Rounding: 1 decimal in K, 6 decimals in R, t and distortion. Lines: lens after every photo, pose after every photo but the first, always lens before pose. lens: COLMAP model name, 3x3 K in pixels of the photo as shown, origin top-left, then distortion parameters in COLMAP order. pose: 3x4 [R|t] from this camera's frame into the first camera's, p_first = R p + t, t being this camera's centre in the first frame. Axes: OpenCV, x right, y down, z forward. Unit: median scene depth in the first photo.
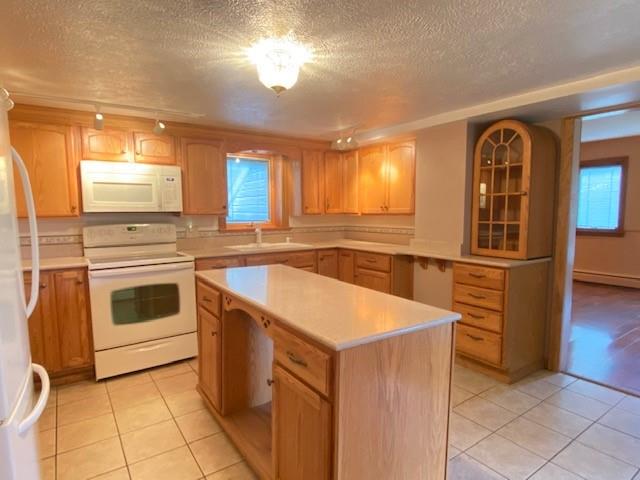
lens RADIAL K [[365.1, 0, 317.6], [0, 365.1, 242.0], [0, 0, 1]] dist [-0.000585, -0.002030]
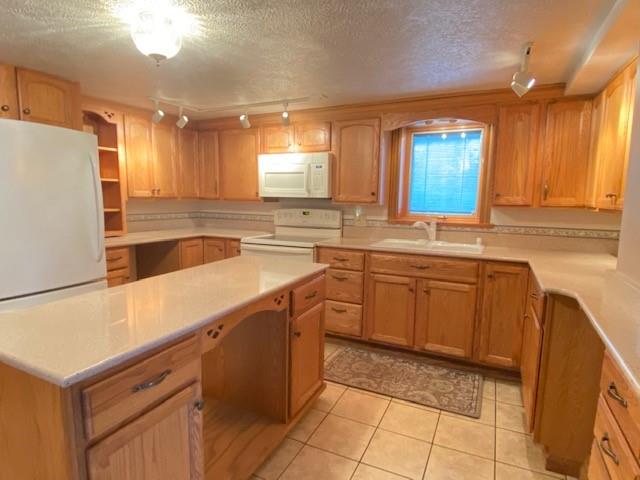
lens RADIAL K [[365.1, 0, 317.9], [0, 365.1, 240.1], [0, 0, 1]] dist [-0.000585, -0.002030]
pose [[0.481637, 0.108209, -0.869665, 0.486205], [-0.095797, 0.992902, 0.070489, -0.036350], [0.871119, 0.049361, 0.488585, 0.491693]]
